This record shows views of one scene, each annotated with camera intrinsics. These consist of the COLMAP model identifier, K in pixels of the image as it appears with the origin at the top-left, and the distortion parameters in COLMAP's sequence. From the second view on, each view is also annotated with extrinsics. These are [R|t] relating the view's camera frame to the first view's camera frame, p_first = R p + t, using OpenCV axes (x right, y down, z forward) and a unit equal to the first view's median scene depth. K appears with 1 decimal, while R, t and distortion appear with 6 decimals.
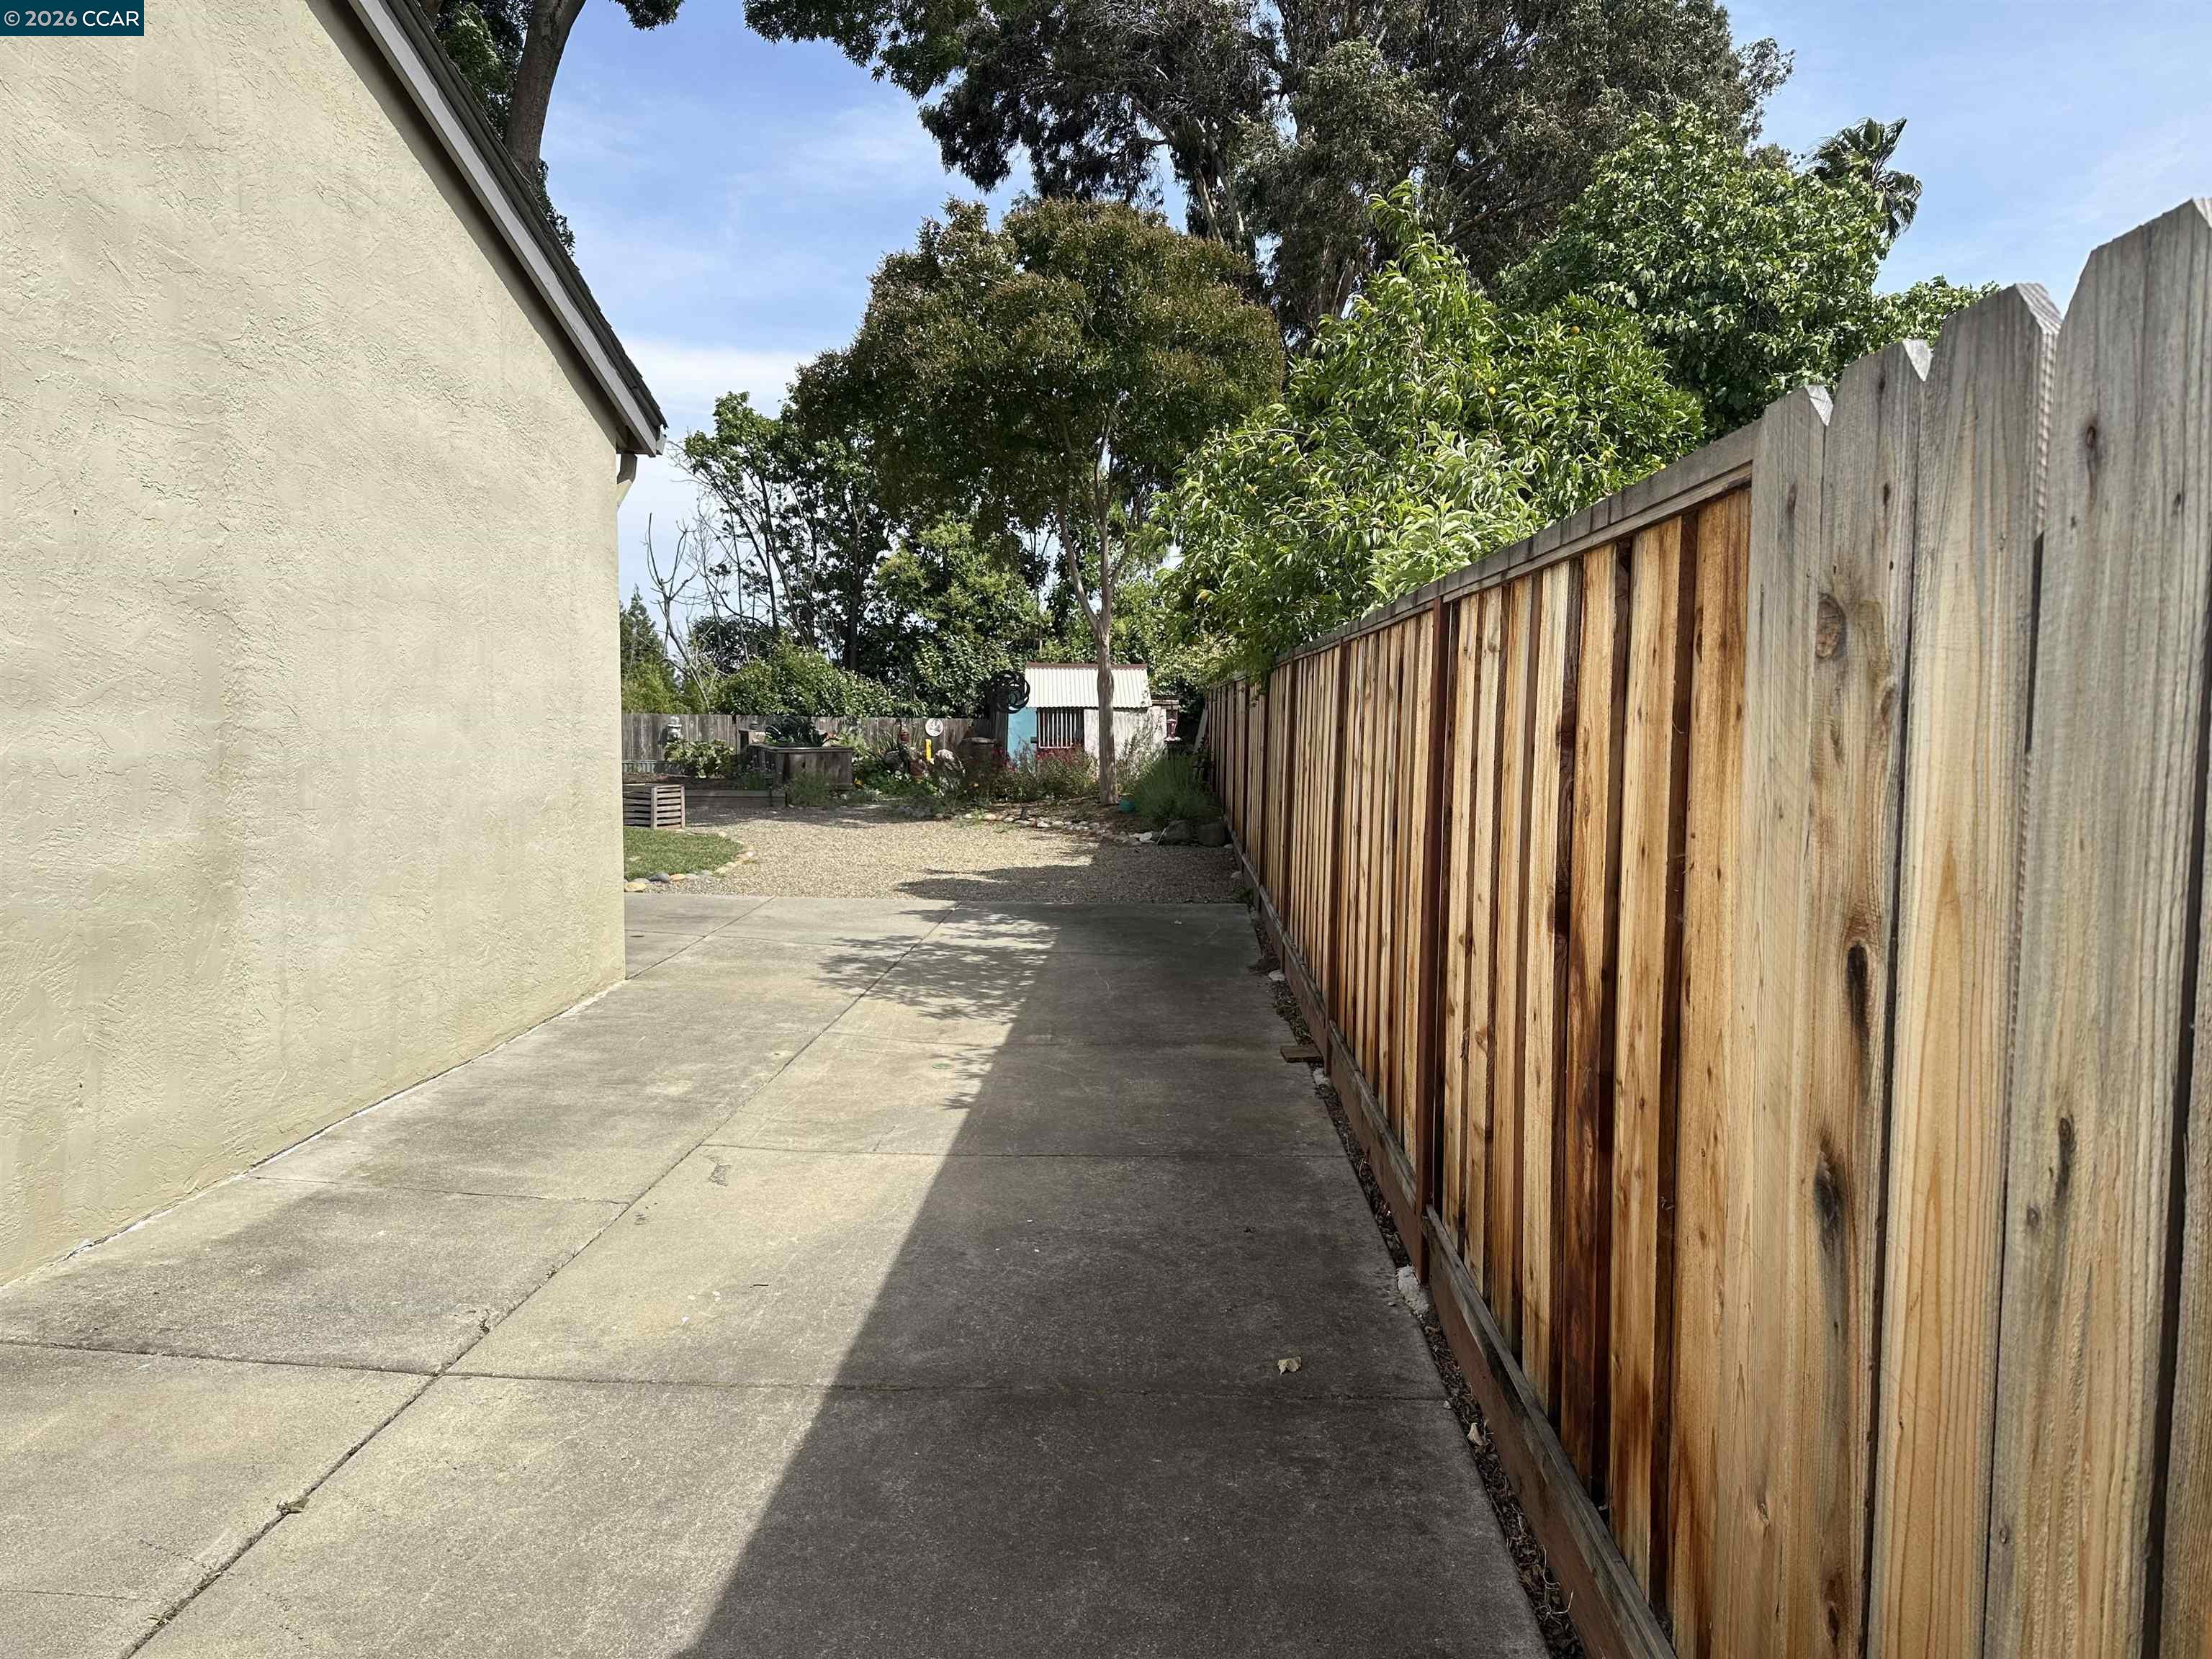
lens RADIAL K [[1535.5, 0, 1179.8], [0, 1535.5, 830.6], [0, 0, 1]] dist [0.029247, -0.046435]
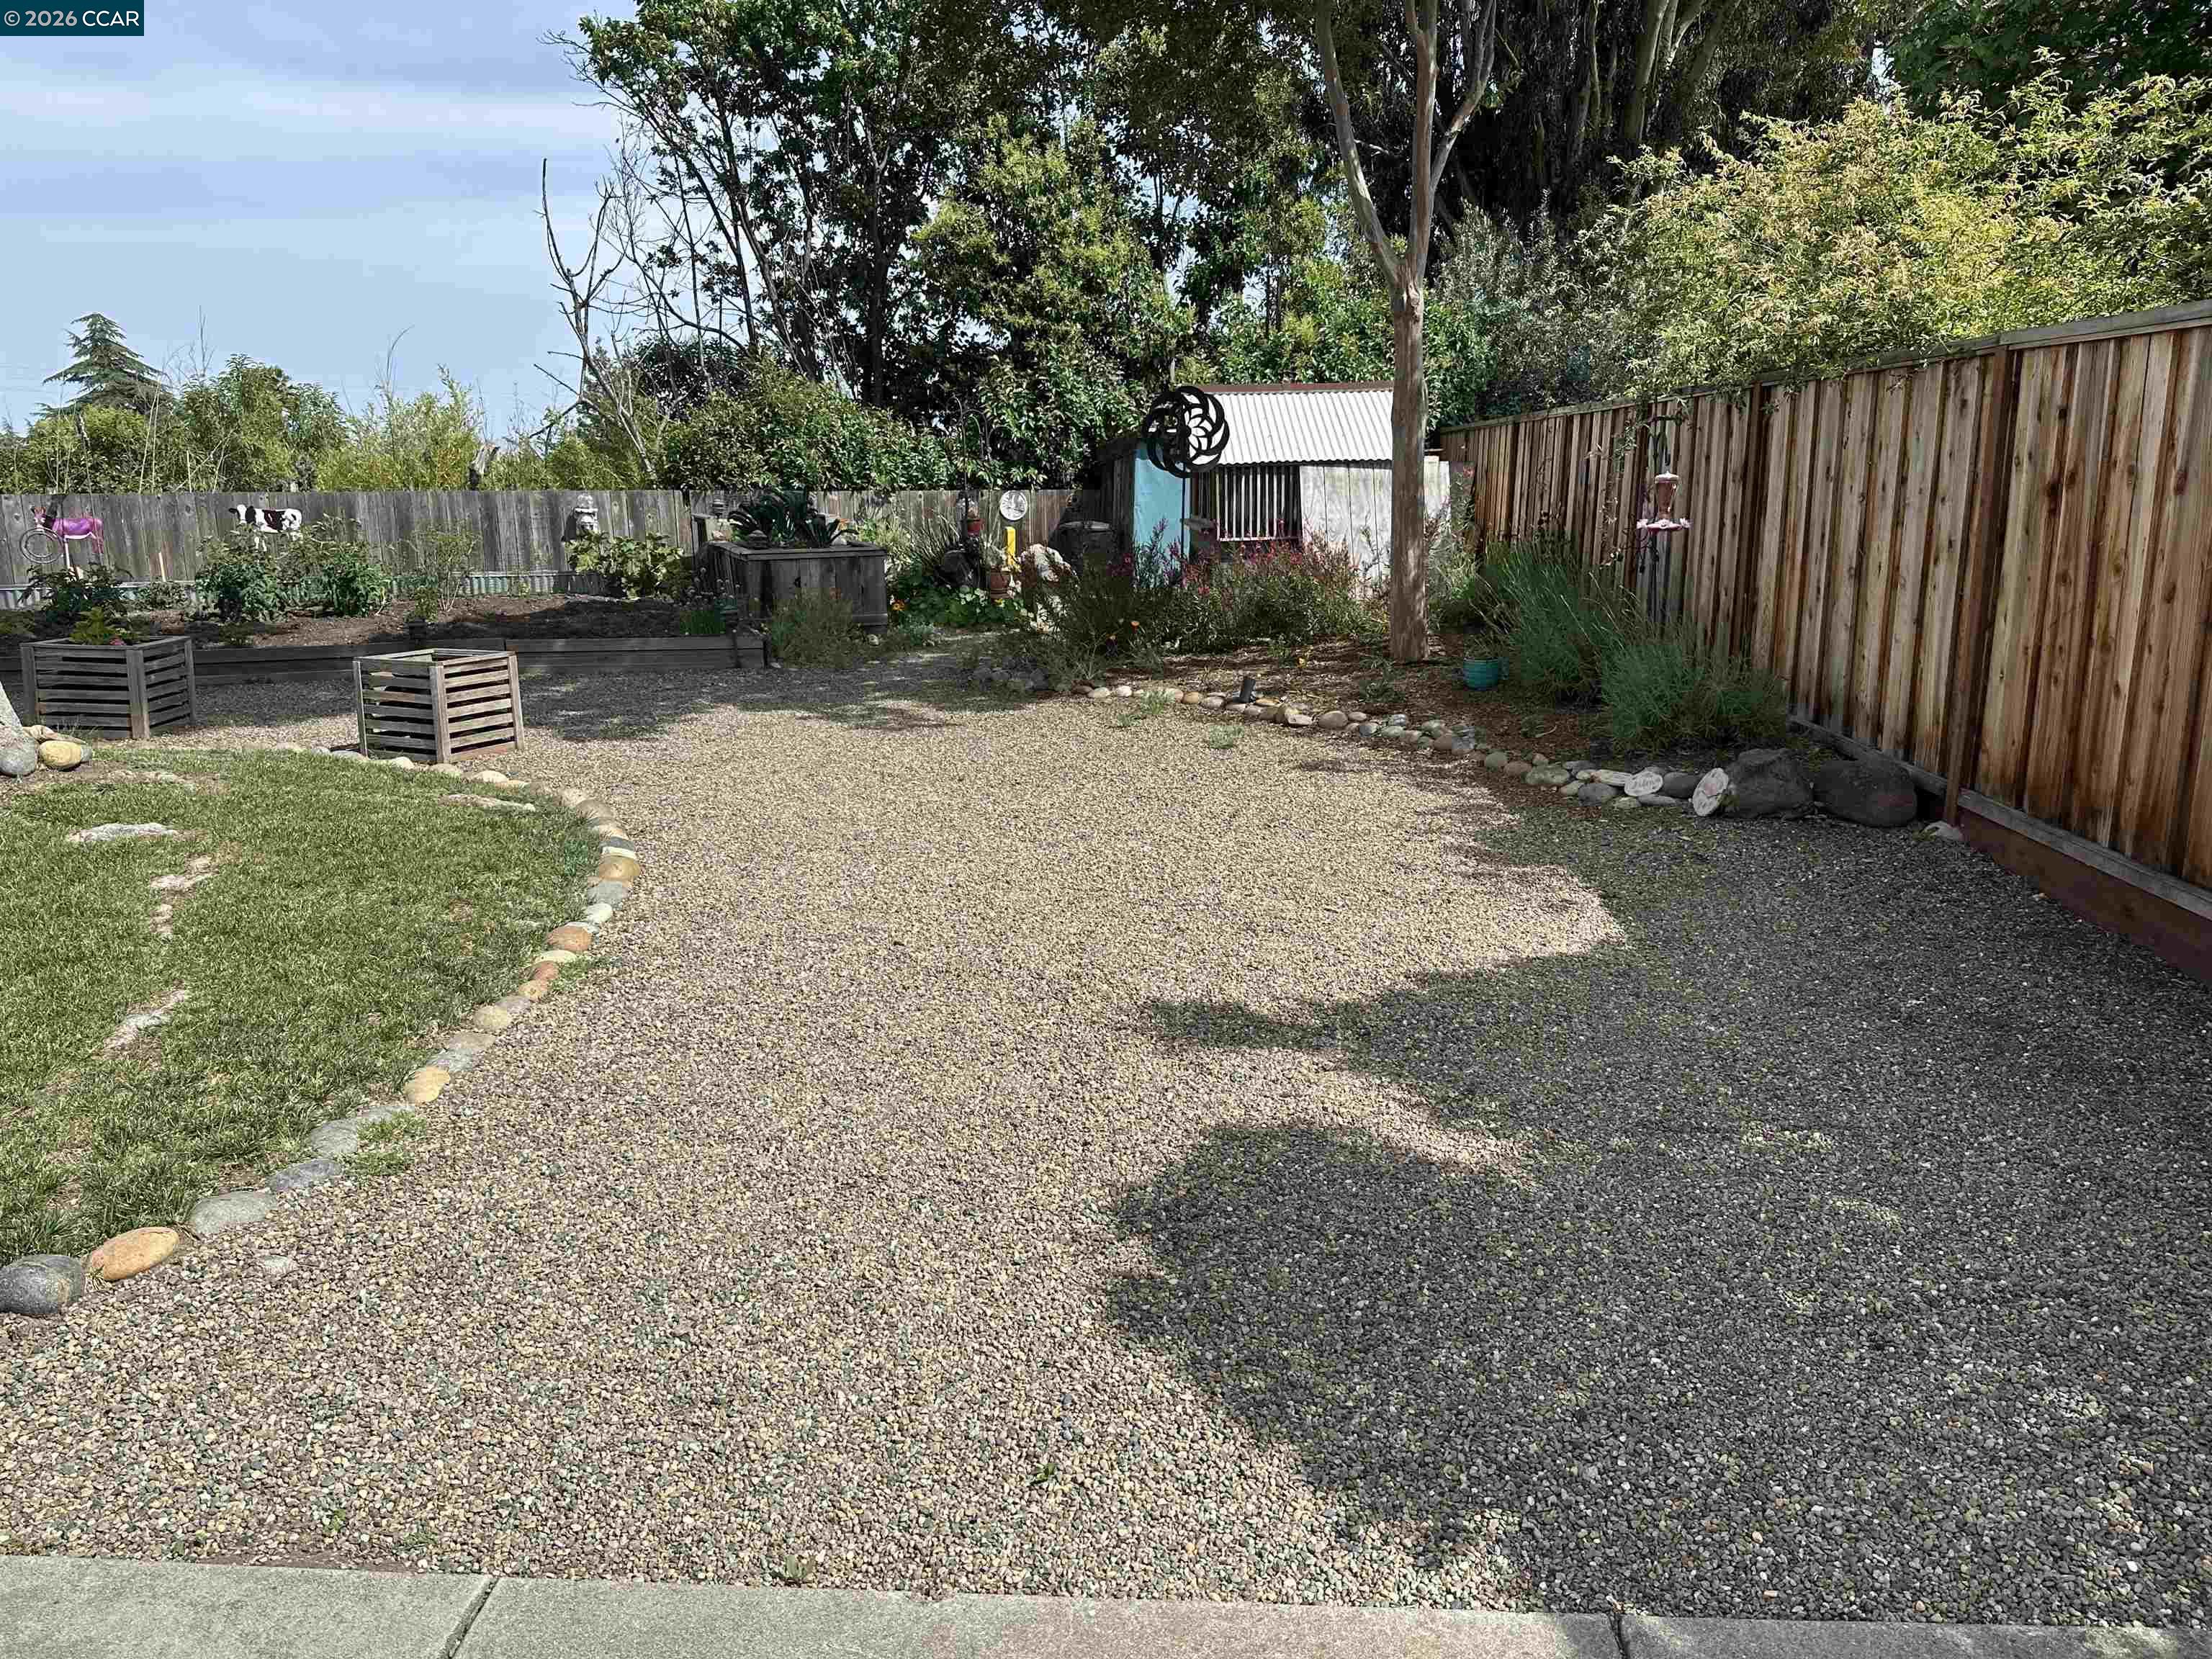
lens RADIAL K [[1535.5, 0, 1119.4], [0, 1535.5, 844.4], [0, 0, 1]] dist [0.029247, -0.046435]
pose [[0.998198, -0.007330, -0.059565, -0.078174], [0.016387, 0.988087, 0.153022, -0.025514], [0.057734, -0.153722, 0.986426, 0.358904]]
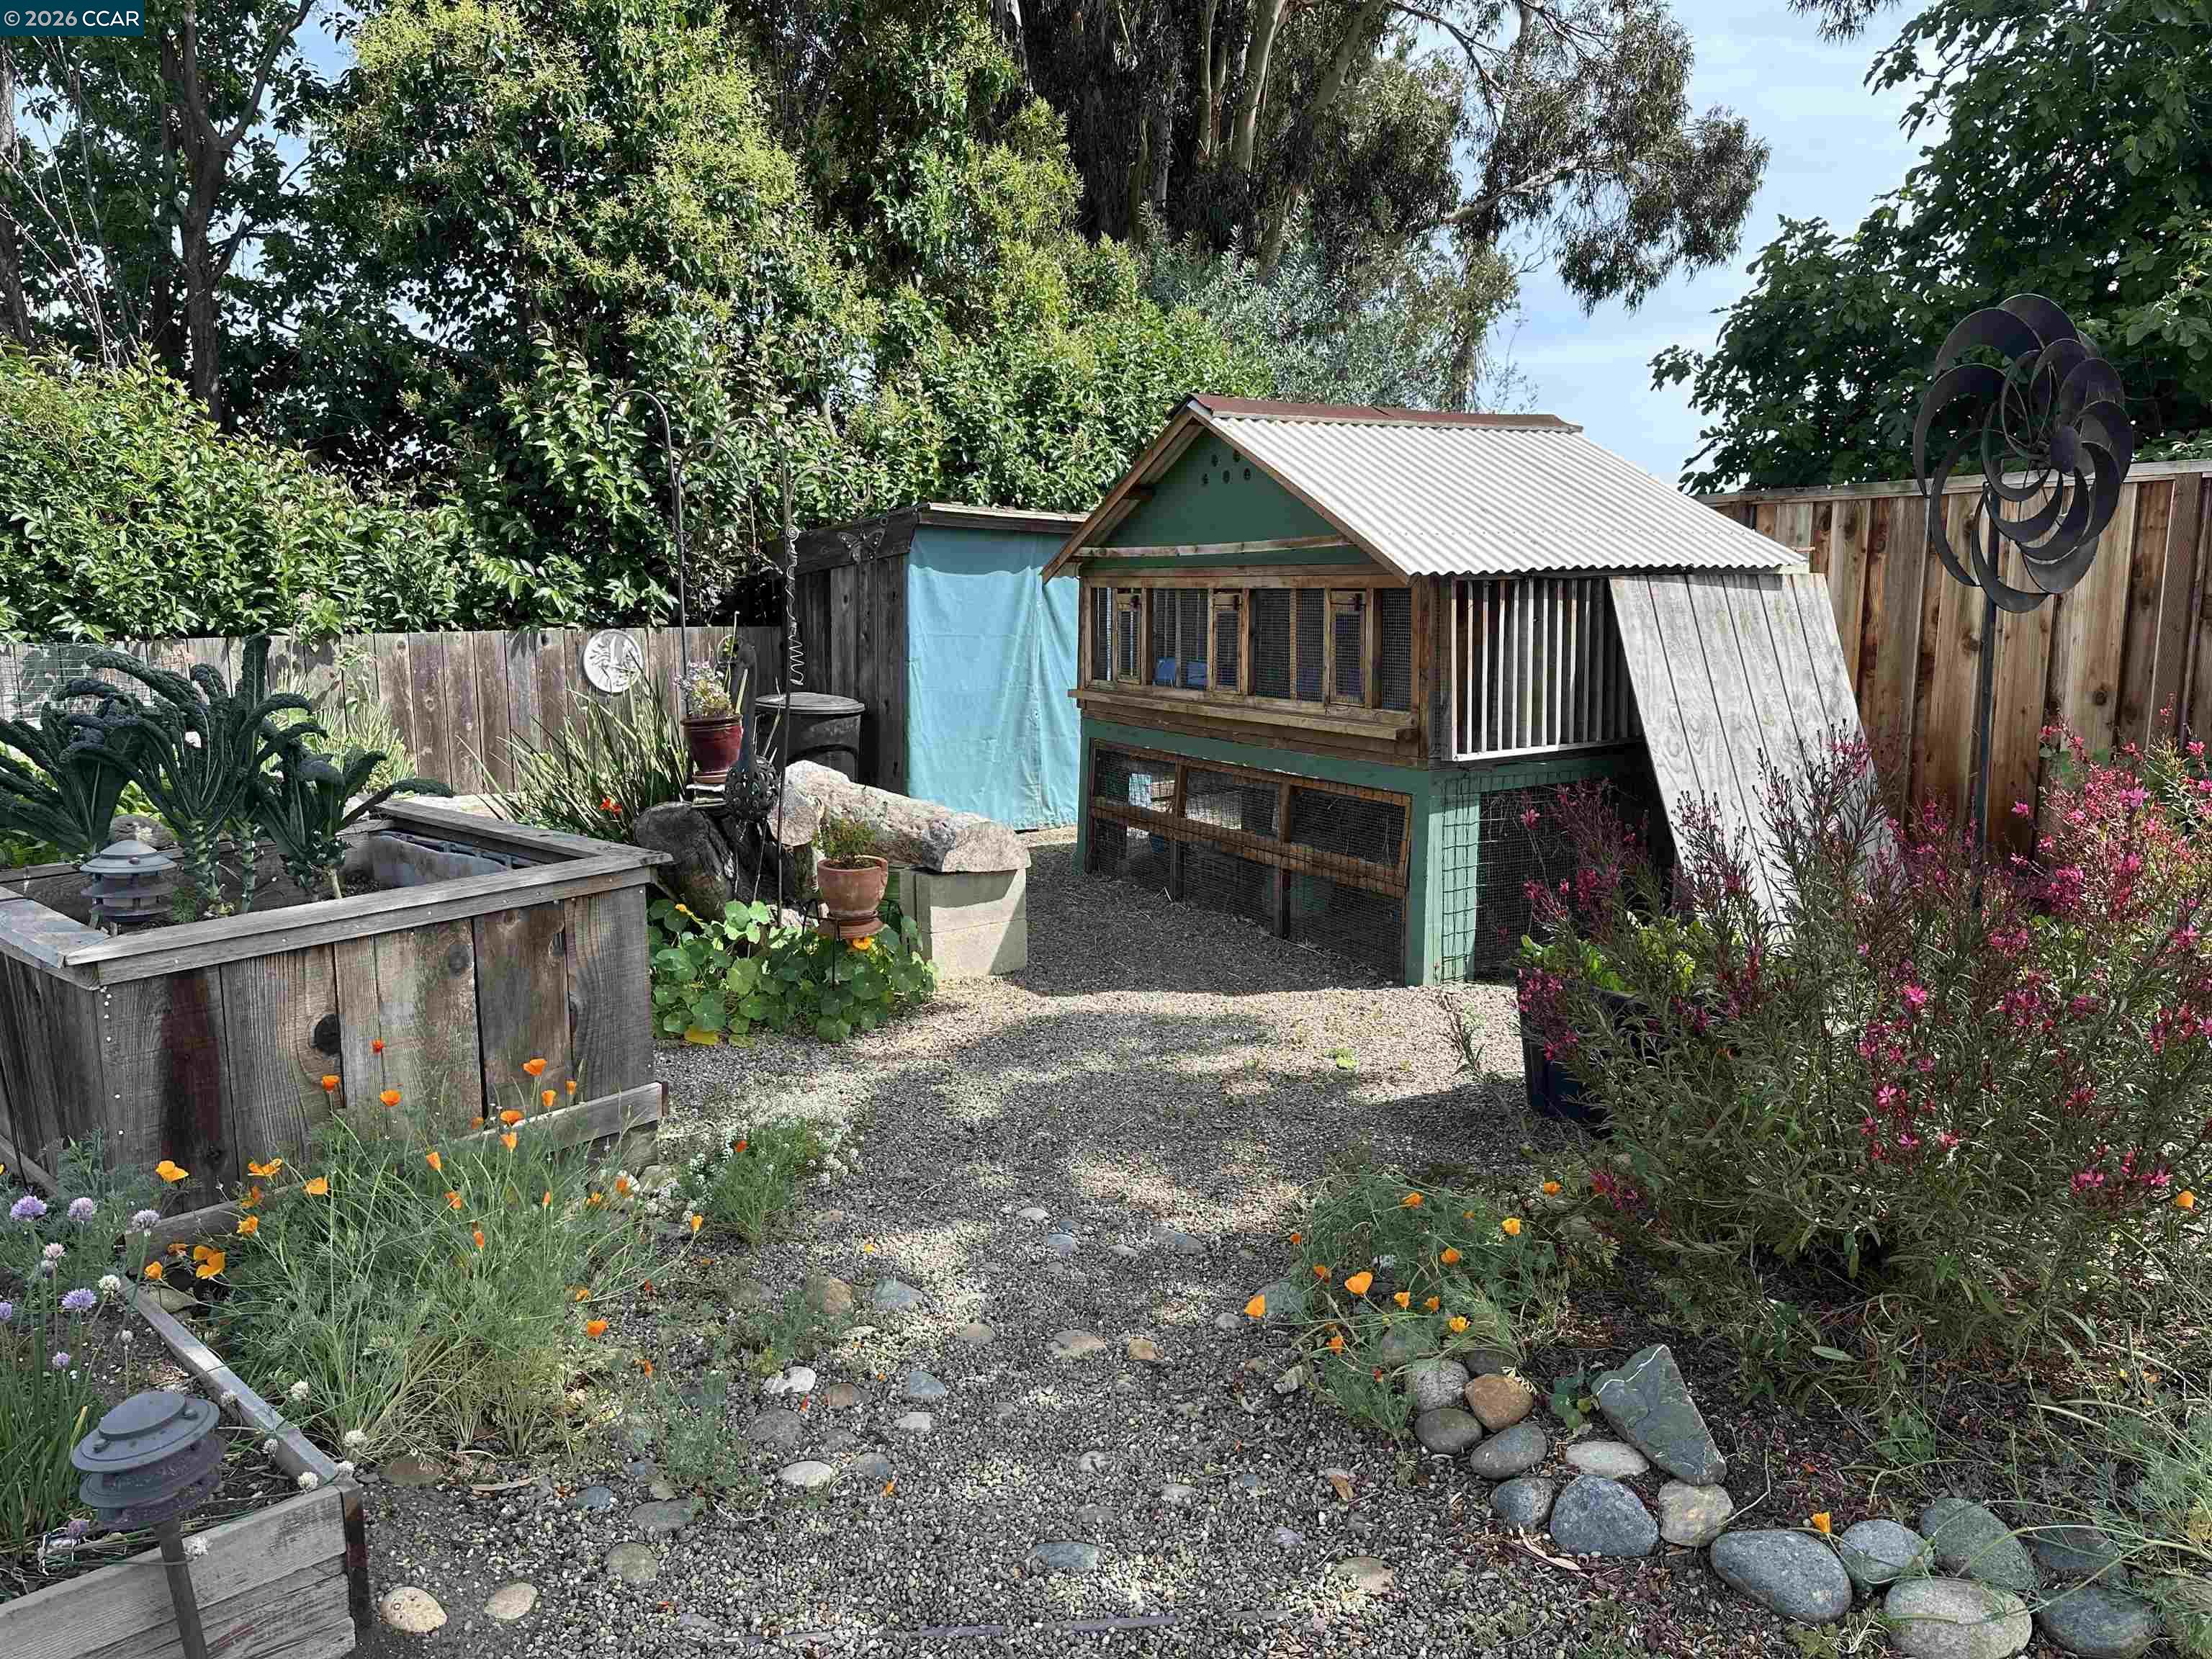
lens RADIAL K [[1535.5, 0, 1105.7], [0, 1535.5, 822.9], [0, 0, 1]] dist [0.029247, -0.046435]
pose [[0.912991, -0.084119, 0.399214, -0.184462], [0.054450, 0.994883, 0.085109, -0.054238], [-0.404331, -0.055967, 0.912899, 0.668645]]
